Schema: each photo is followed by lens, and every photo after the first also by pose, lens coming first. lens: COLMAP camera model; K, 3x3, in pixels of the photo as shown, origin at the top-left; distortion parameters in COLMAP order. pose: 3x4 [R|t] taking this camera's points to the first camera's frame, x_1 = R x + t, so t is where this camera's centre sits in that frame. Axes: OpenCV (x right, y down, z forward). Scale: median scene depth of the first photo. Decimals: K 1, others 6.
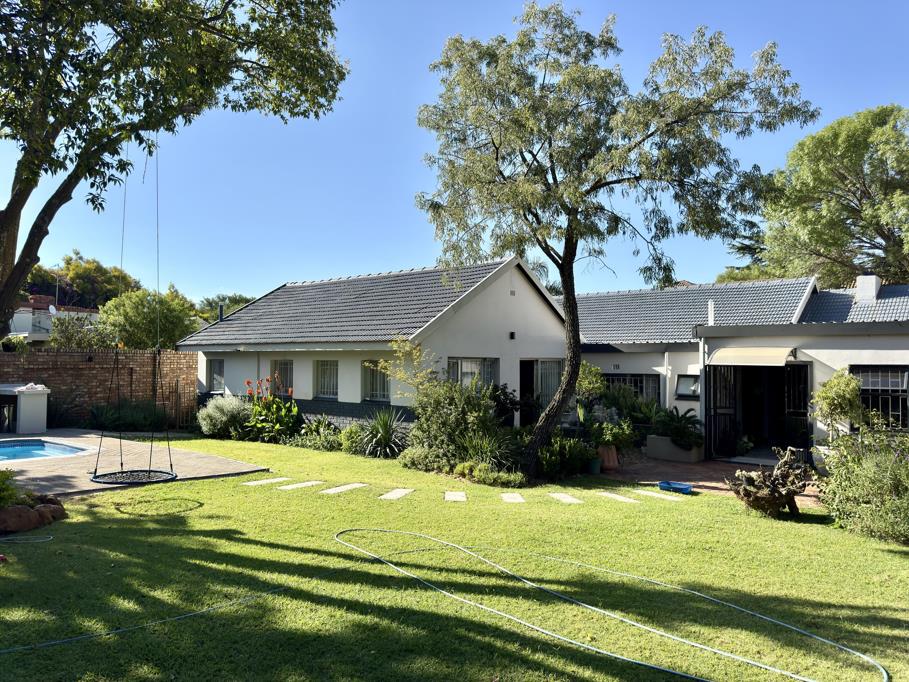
lens RADIAL K [[632.7, 0, 453.8], [0, 632.7, 347.6], [0, 0, 1]] dist [0.091641, -0.123929]
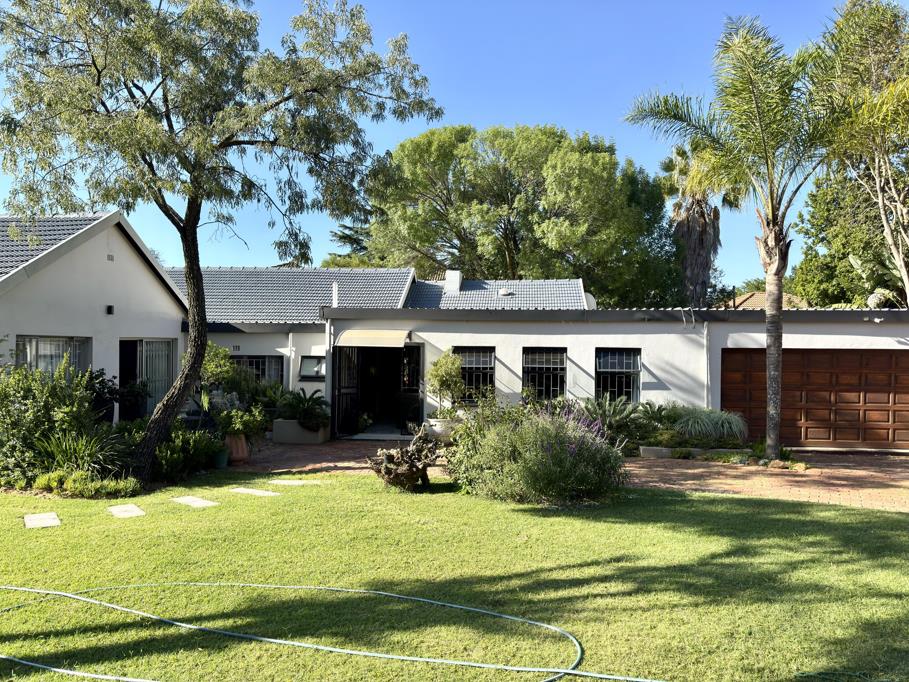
lens RADIAL K [[632.7, 0, 453.8], [0, 632.7, 347.6], [0, 0, 1]] dist [0.091641, -0.123929]
pose [[0.817581, 0.001298, 0.575812, -0.028796], [-0.017798, 0.999577, 0.023018, 0.003528], [-0.575538, -0.029067, 0.817258, 0.083687]]
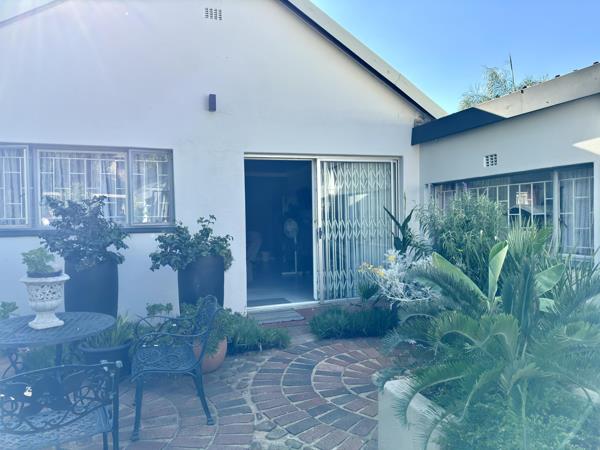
lens RADIAL K [[417.6, 0, 299.5], [0, 417.6, 229.3], [0, 0, 1]] dist [0.091641, -0.123929]
pose [[0.867709, -0.007562, -0.497015, 0.398803], [0.033436, 0.998508, 0.043182, 0.084200], [0.495946, -0.054088, 0.866667, 0.966775]]
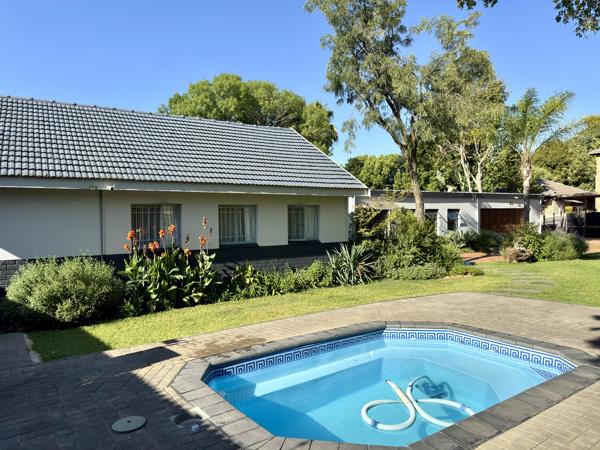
lens RADIAL K [[417.6, 0, 299.5], [0, 417.6, 229.3], [0, 0, 1]] dist [0.091641, -0.123929]
pose [[0.278903, -0.040027, 0.959485, -0.983768], [-0.007618, 0.999007, 0.043890, 0.036213], [-0.960289, -0.019550, 0.278321, 0.937203]]
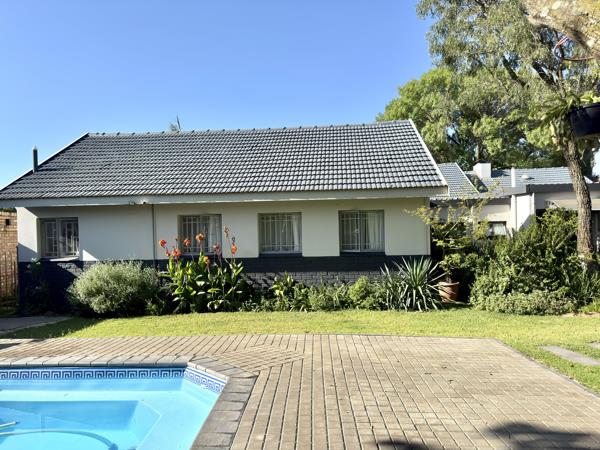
lens RADIAL K [[417.6, 0, 299.5], [0, 417.6, 229.3], [0, 0, 1]] dist [0.091641, -0.123929]
pose [[0.809710, -0.029725, 0.586077, -0.672289], [0.016028, 0.999464, 0.028546, 0.034867], [-0.586611, -0.013720, 0.809752, 0.634358]]
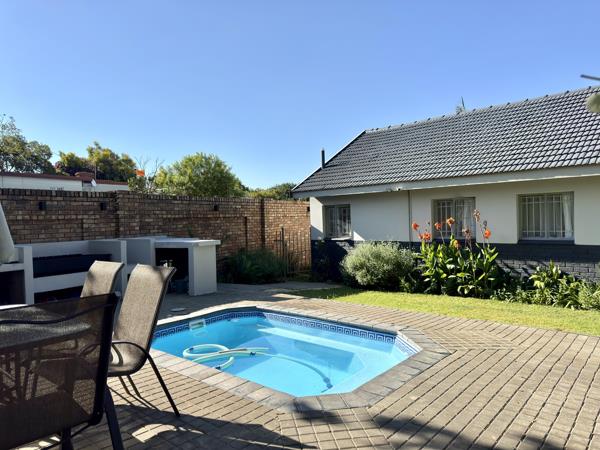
lens RADIAL K [[417.6, 0, 299.5], [0, 417.6, 229.3], [0, 0, 1]] dist [0.091641, -0.123929]
pose [[0.998303, -0.034871, -0.046637, -0.614762], [0.037044, 0.998229, 0.046552, 0.037031], [0.044932, -0.048201, 0.997827, 0.578992]]
